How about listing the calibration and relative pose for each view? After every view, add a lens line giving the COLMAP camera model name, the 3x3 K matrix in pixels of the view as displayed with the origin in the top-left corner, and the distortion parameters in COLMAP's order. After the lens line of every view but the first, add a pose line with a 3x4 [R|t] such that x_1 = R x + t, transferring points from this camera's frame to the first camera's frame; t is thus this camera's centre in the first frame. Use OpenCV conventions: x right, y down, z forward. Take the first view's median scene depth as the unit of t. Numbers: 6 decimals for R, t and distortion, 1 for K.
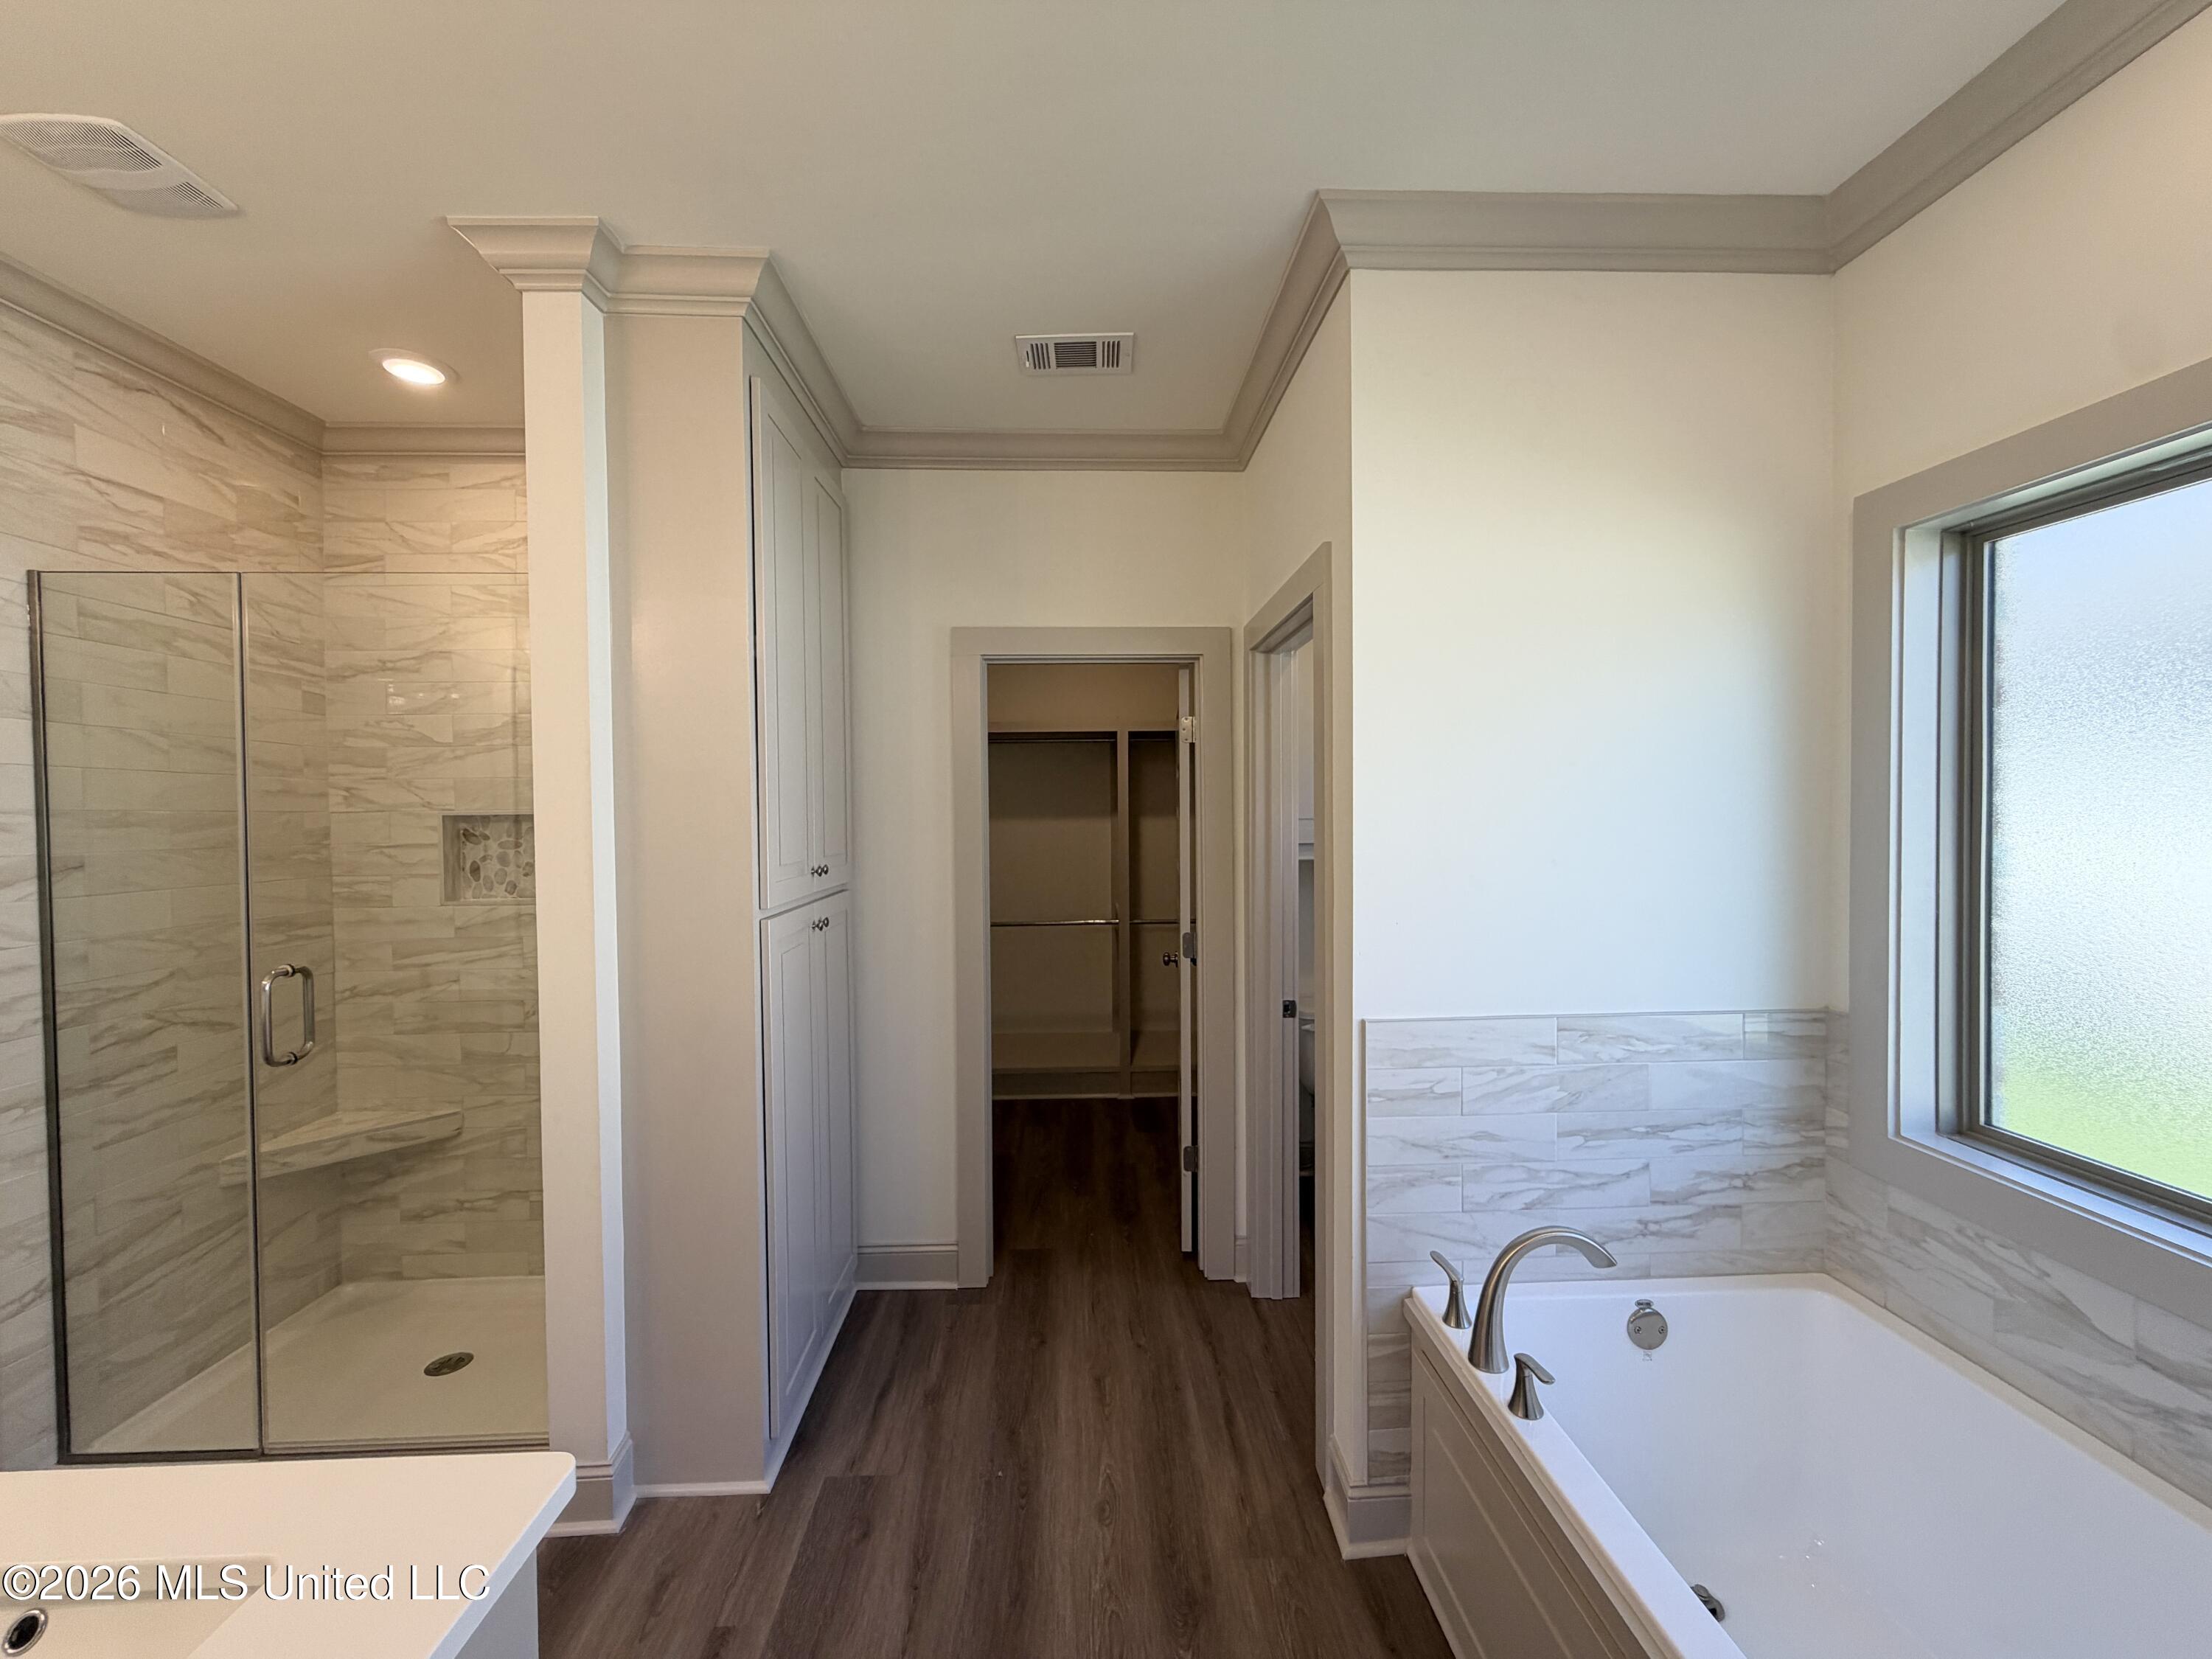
lens RADIAL K [[880.5, 0, 1100.4], [0, 880.5, 827.9], [0, 0, 1]] dist [-0.001024, 0.000207]
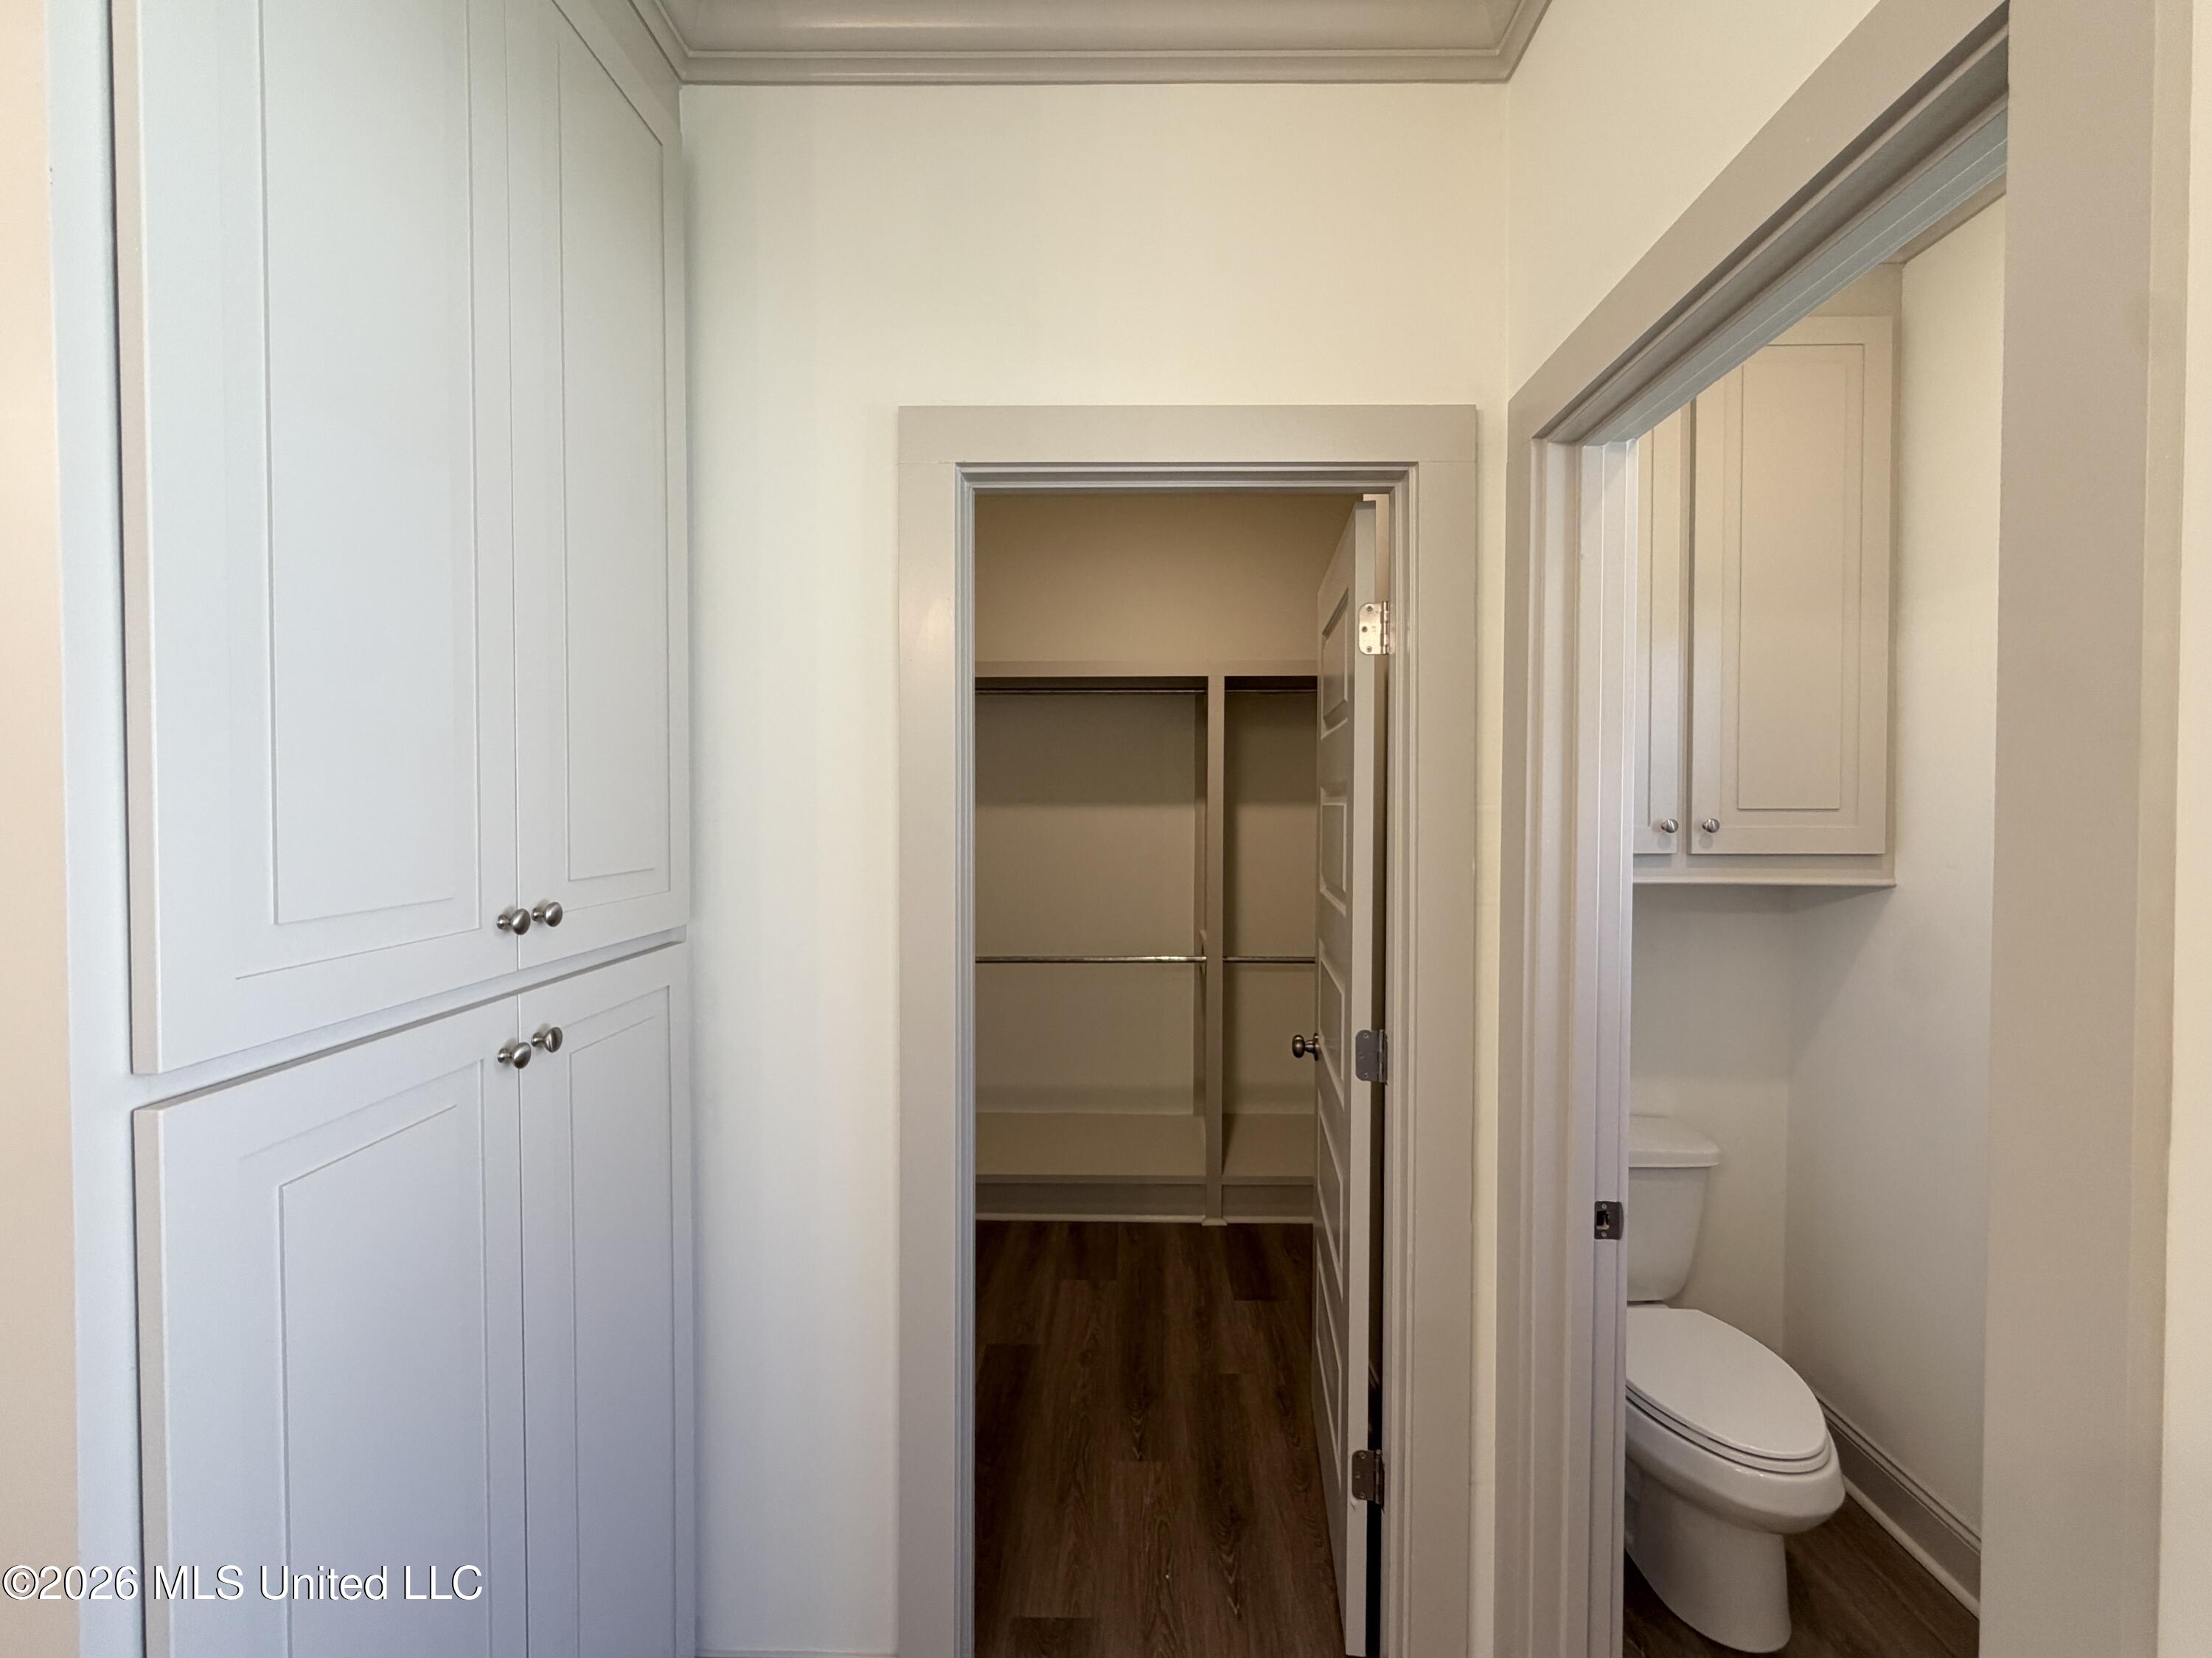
lens RADIAL K [[897.1, 0, 1129.8], [0, 897.1, 815.1], [0, 0, 1]] dist [0.000706, 0.000132]
pose [[0.999131, 0.011421, -0.040080, -0.017106], [-0.011610, 0.999923, -0.004489, -0.000967], [0.040026, 0.004950, 0.999186, 0.475087]]
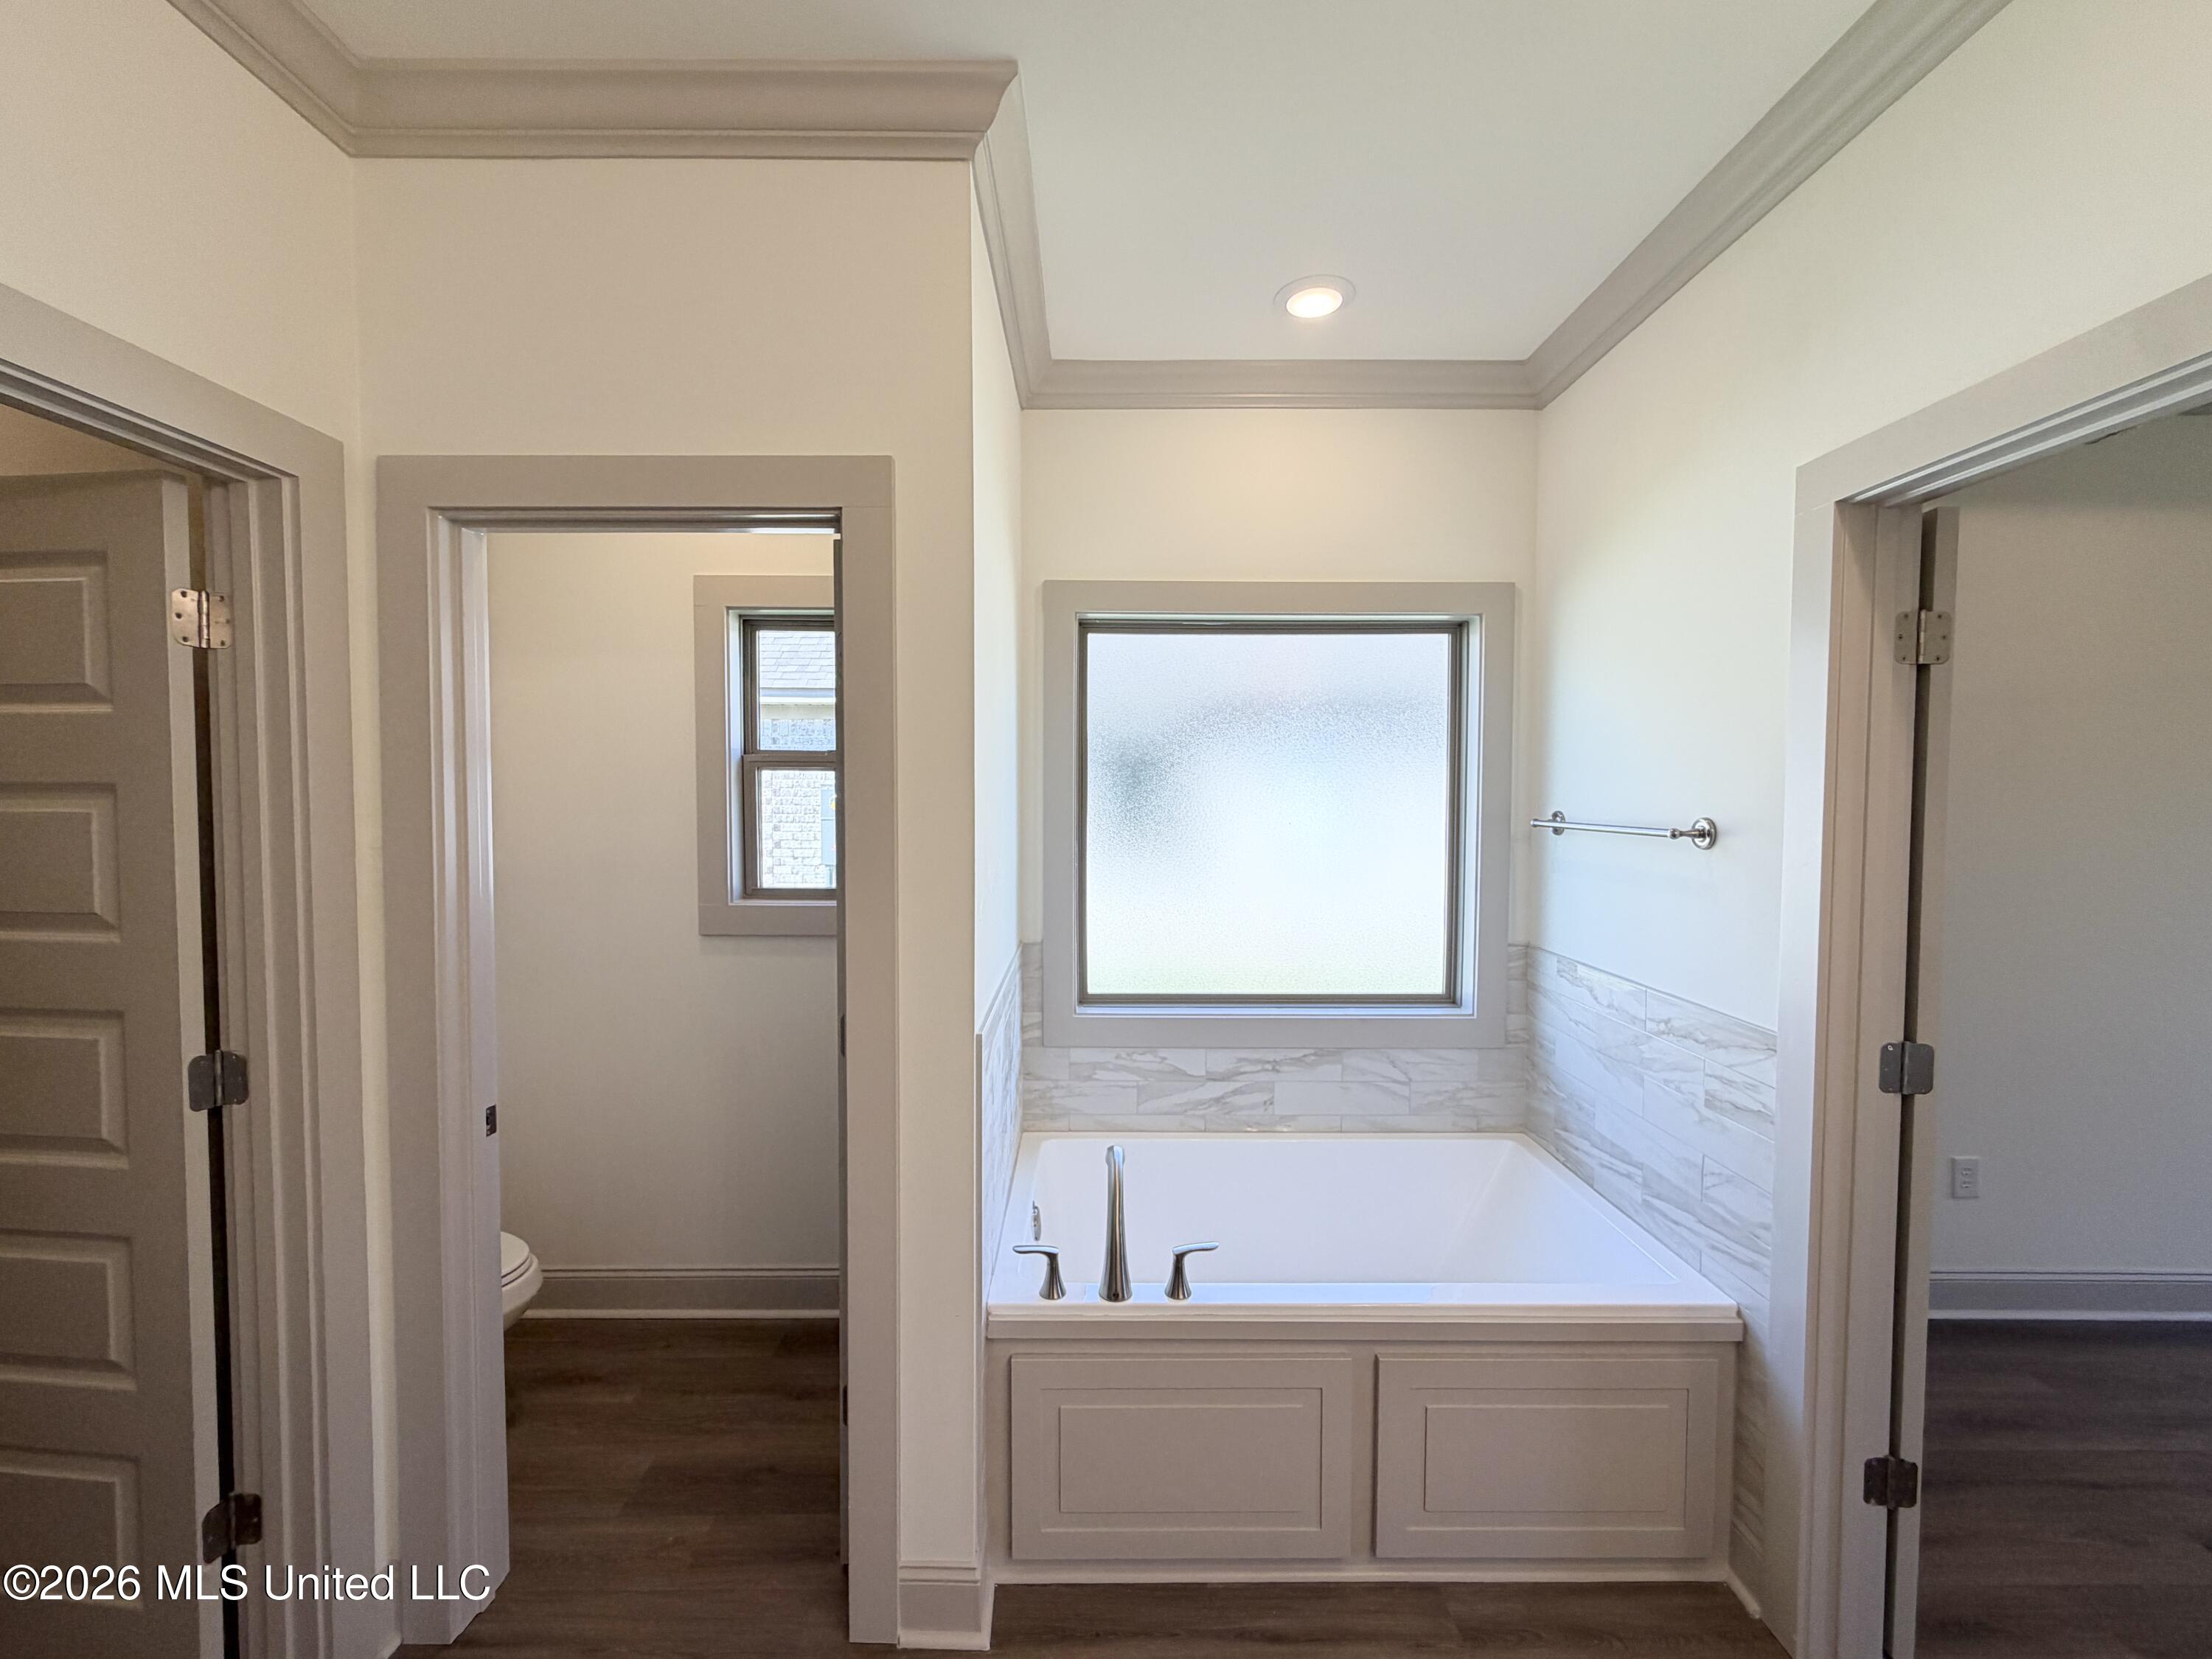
lens RADIAL K [[880.5, 0, 1100.4], [0, 880.5, 827.9], [0, 0, 1]] dist [-0.001024, 0.000207]
pose [[0.041987, -0.024091, 0.998828, -0.340055], [0.016872, 0.999584, 0.023400, -0.003721], [-0.998976, 0.015869, 0.042376, 0.499207]]
